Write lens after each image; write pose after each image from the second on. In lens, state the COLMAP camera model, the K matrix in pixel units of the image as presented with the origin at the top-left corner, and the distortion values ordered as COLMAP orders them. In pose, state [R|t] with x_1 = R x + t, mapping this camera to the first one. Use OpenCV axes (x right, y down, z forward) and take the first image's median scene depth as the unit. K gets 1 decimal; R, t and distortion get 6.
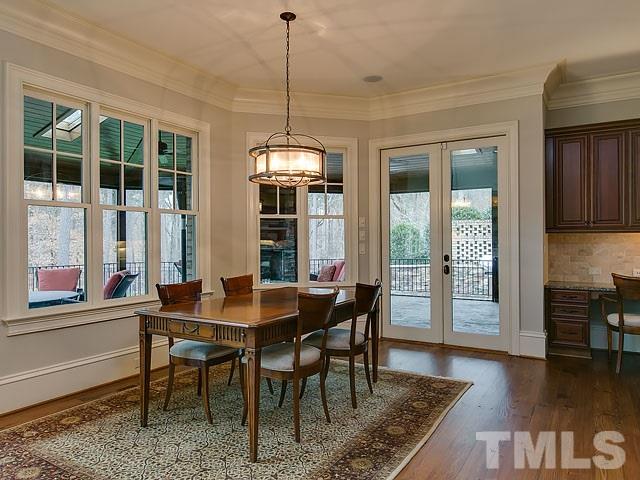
lens RADIAL K [[352.1, 0, 322.7], [0, 352.1, 242.5], [0, 0, 1]] dist [-0.002312, -0.001193]
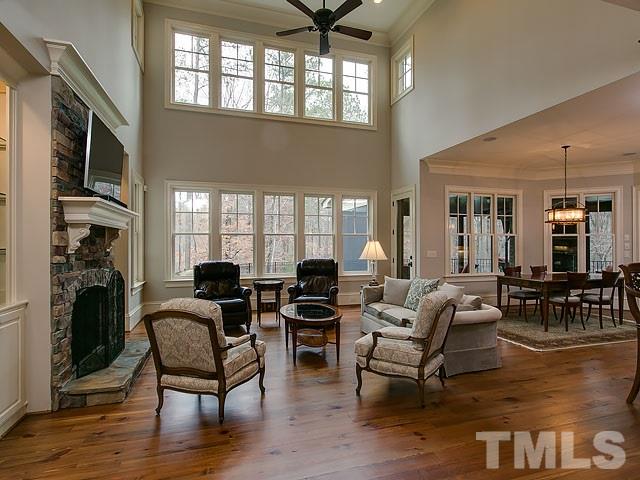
lens RADIAL K [[352.1, 0, 322.7], [0, 352.1, 242.5], [0, 0, 1]] dist [-0.002312, -0.001193]
pose [[0.714088, 0.004902, -0.700039, 0.319040], [-0.006306, 0.999980, 0.000569, -0.039068], [0.700027, 0.004008, 0.714105, -1.449681]]
